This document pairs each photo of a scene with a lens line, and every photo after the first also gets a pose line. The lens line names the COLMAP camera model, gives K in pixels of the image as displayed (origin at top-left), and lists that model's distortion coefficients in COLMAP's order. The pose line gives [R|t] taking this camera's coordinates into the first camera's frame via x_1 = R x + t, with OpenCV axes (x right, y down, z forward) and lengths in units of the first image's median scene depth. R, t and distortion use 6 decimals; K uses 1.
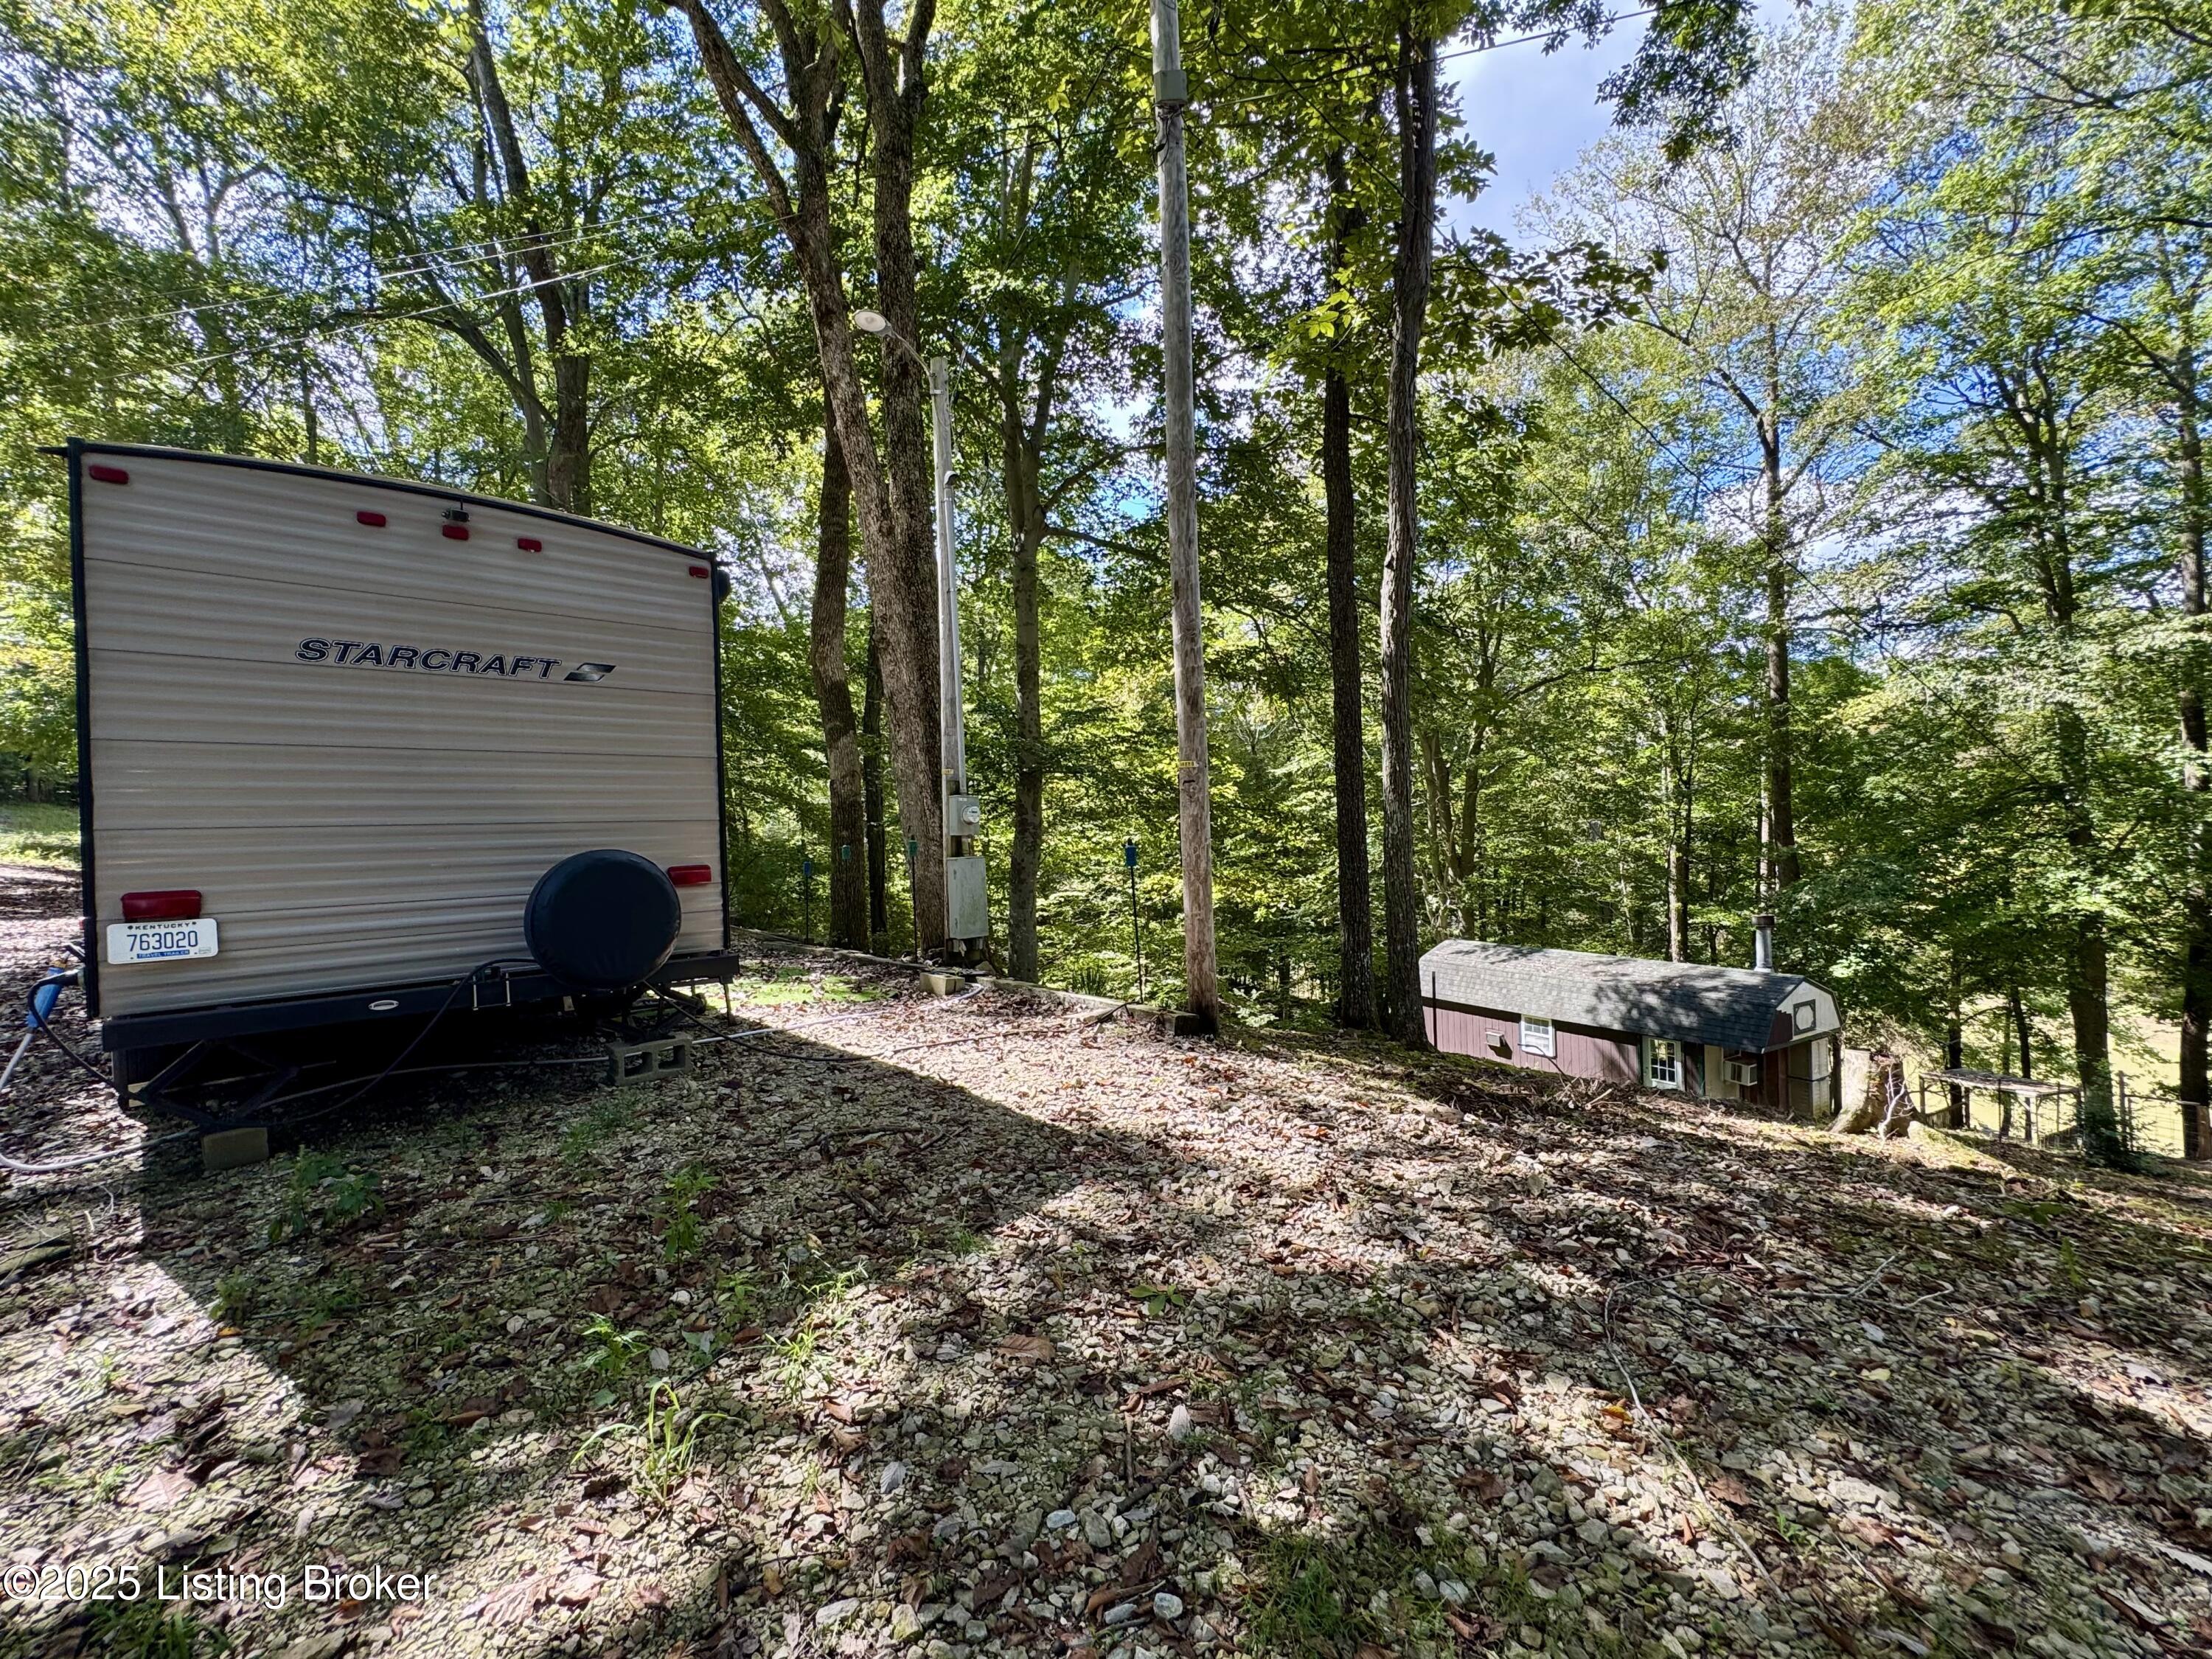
lens RADIAL K [[973.9, 0, 1105.7], [0, 973.9, 830.4], [0, 0, 1]] dist [0.002961, -0.000154]
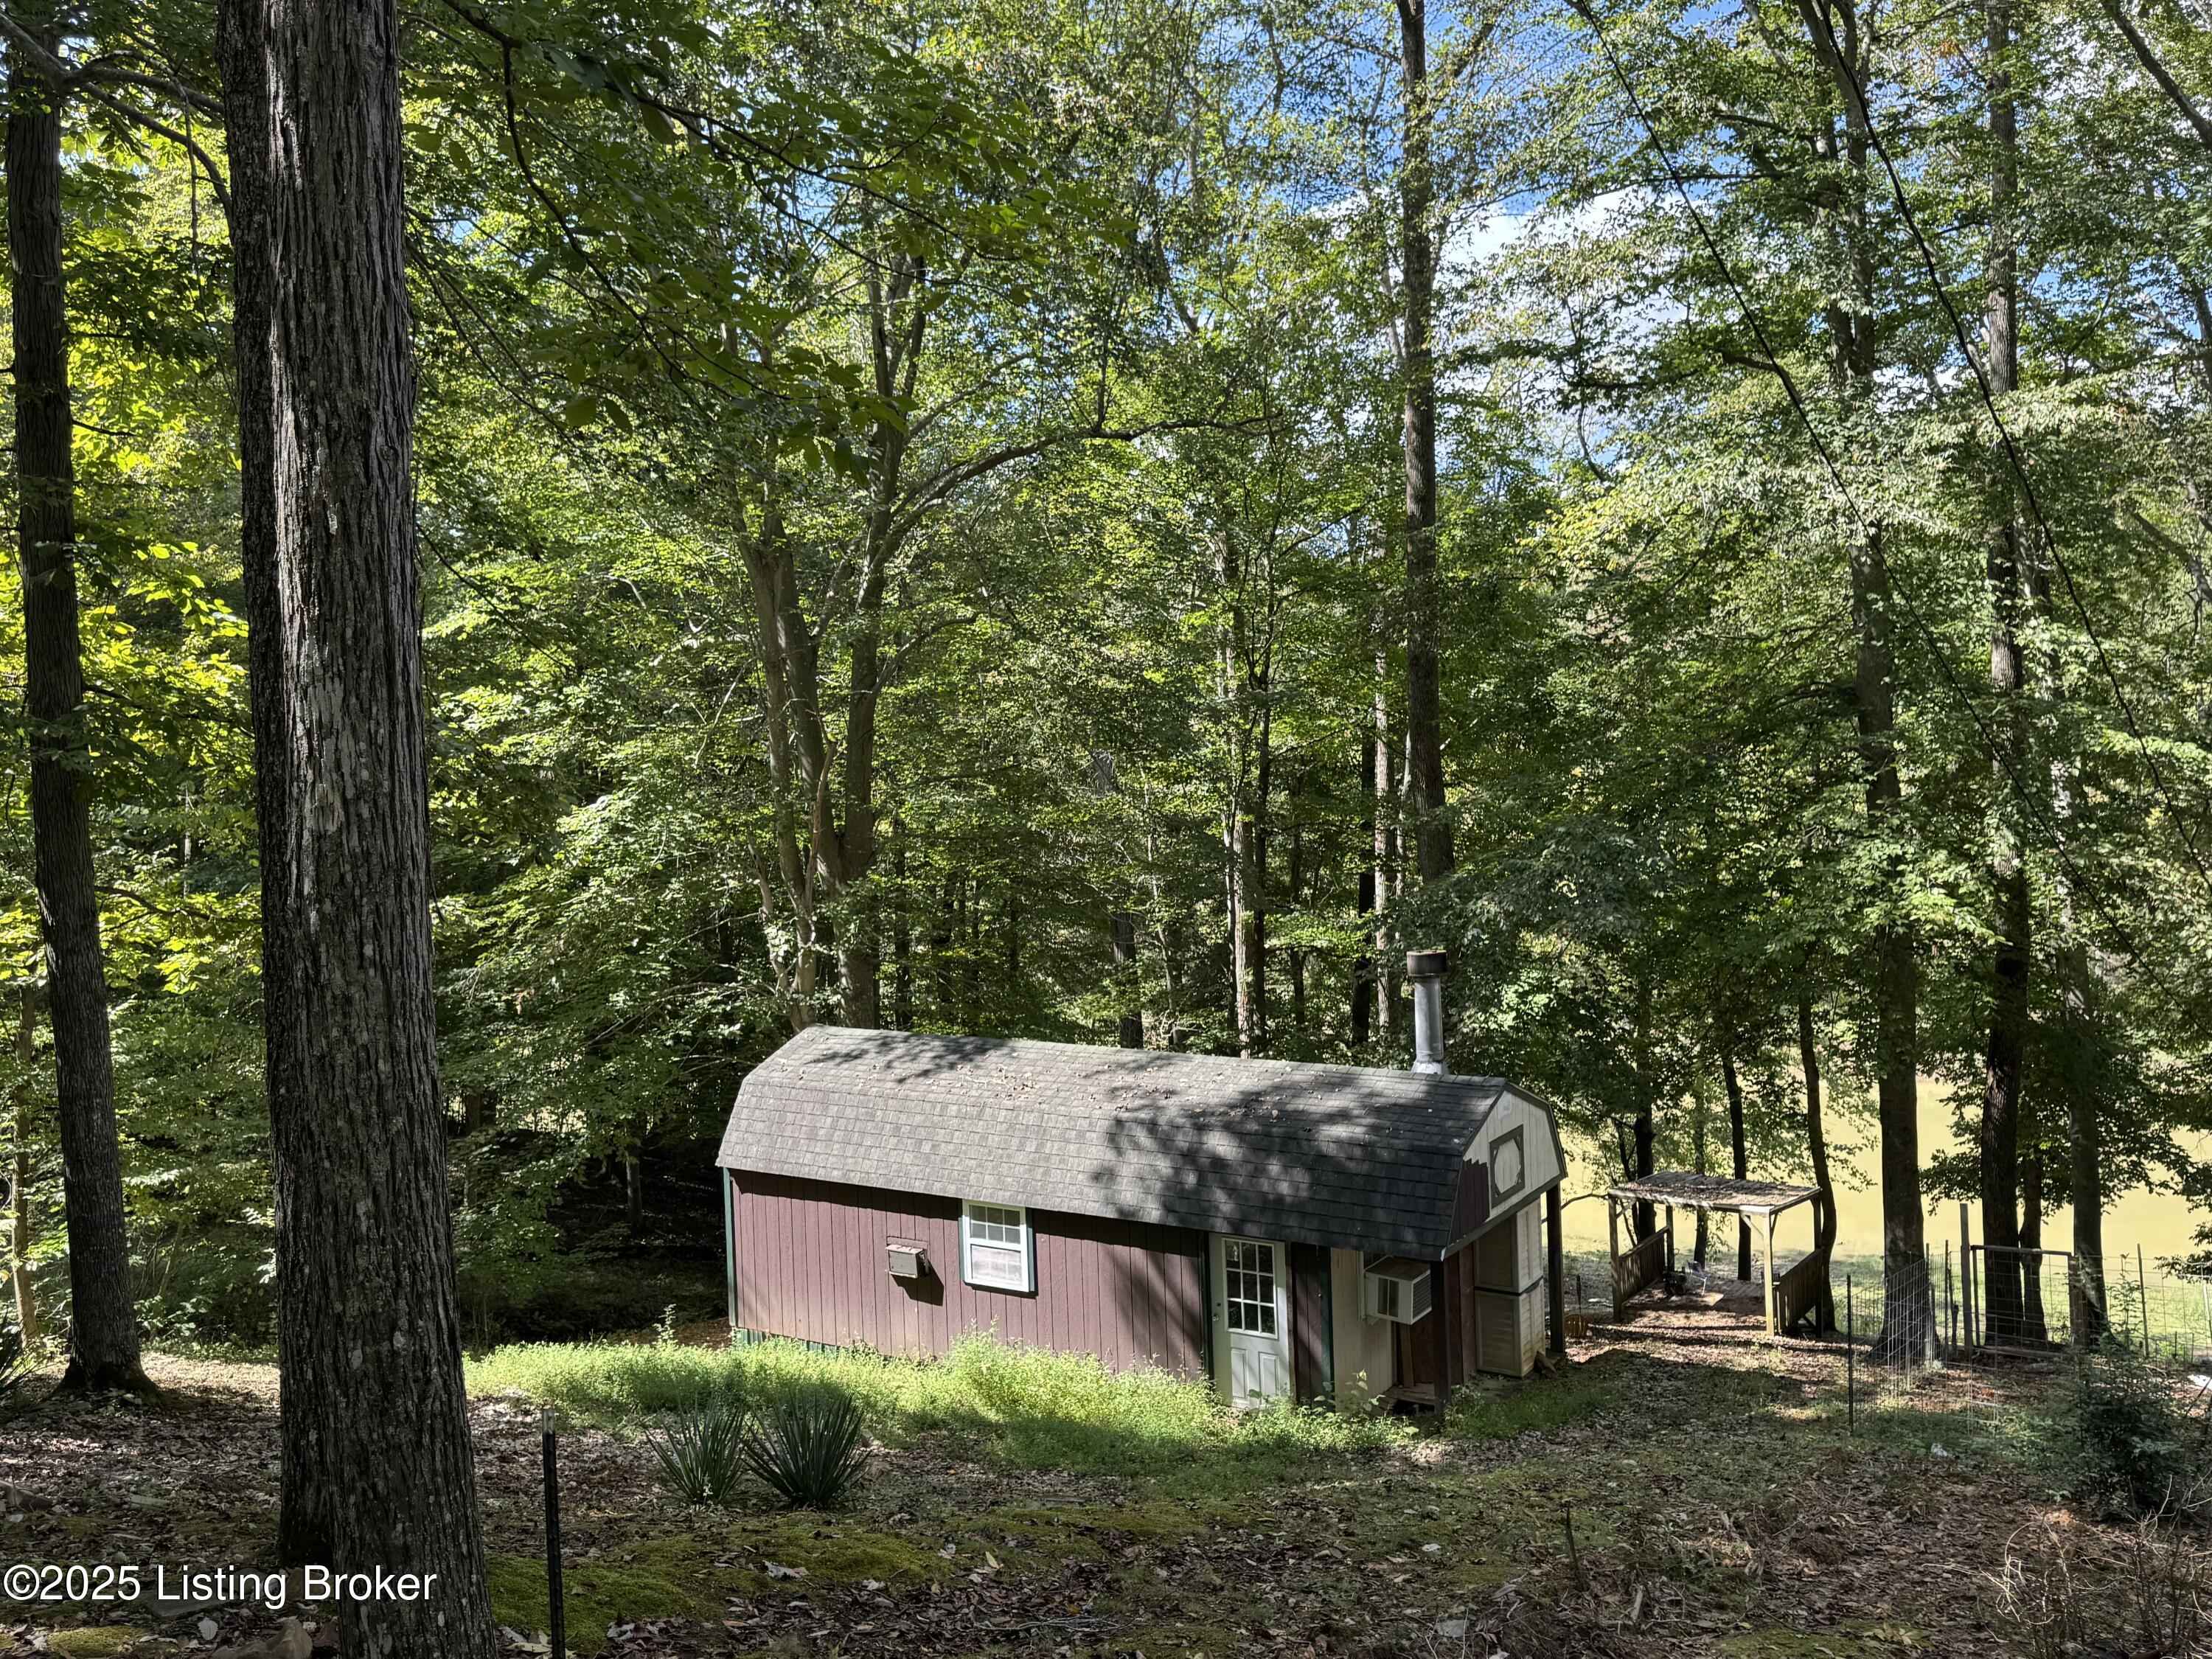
lens RADIAL K [[1872.3, 0, 1102.8], [0, 1872.3, 825.5], [0, 0, 1]] dist [0.078815, -0.000155]
pose [[0.891917, -0.019588, 0.451776, 0.102518], [0.006572, 0.999517, 0.030362, -0.003318], [-0.452152, -0.024111, 0.891615, 0.218000]]
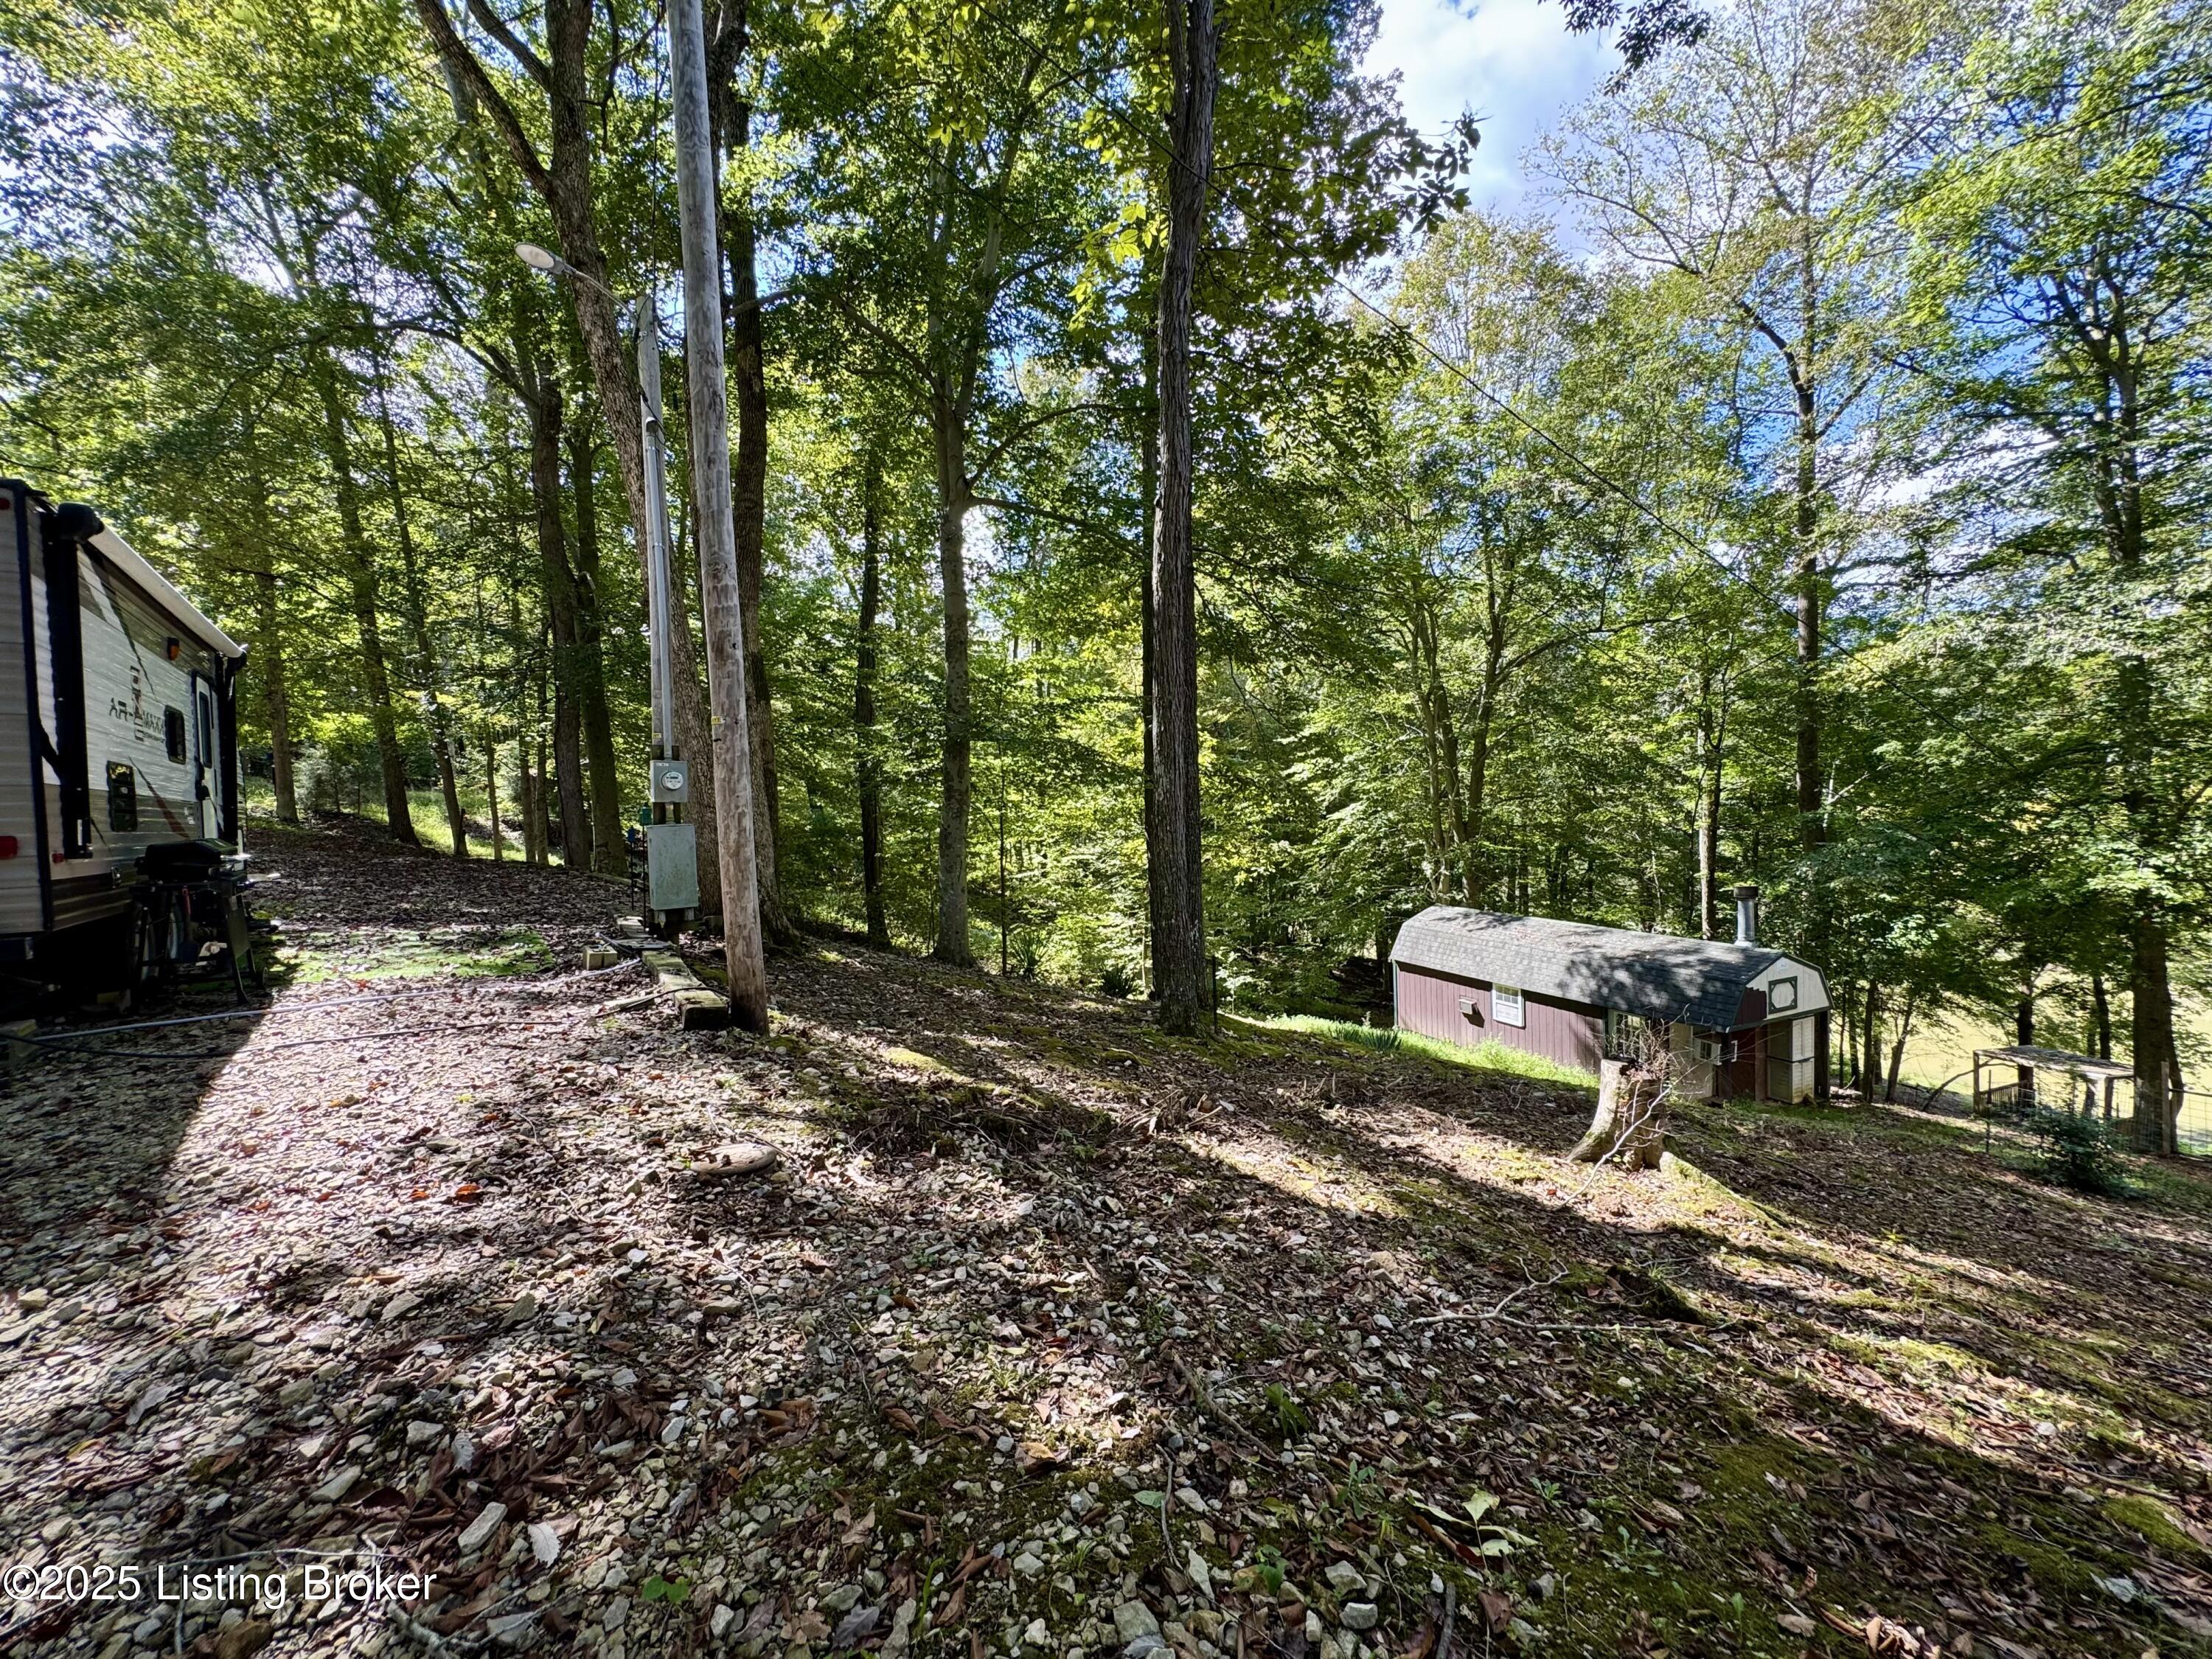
lens RADIAL K [[884.3, 0, 1103.1], [0, 884.3, 829.0], [0, 0, 1]] dist [0.002379, 0.000156]
pose [[0.992787, 0.003201, -0.119852, 0.135542], [0.001156, 0.999342, 0.036263, -0.000049], [0.119889, -0.036140, 0.992129, 0.065596]]
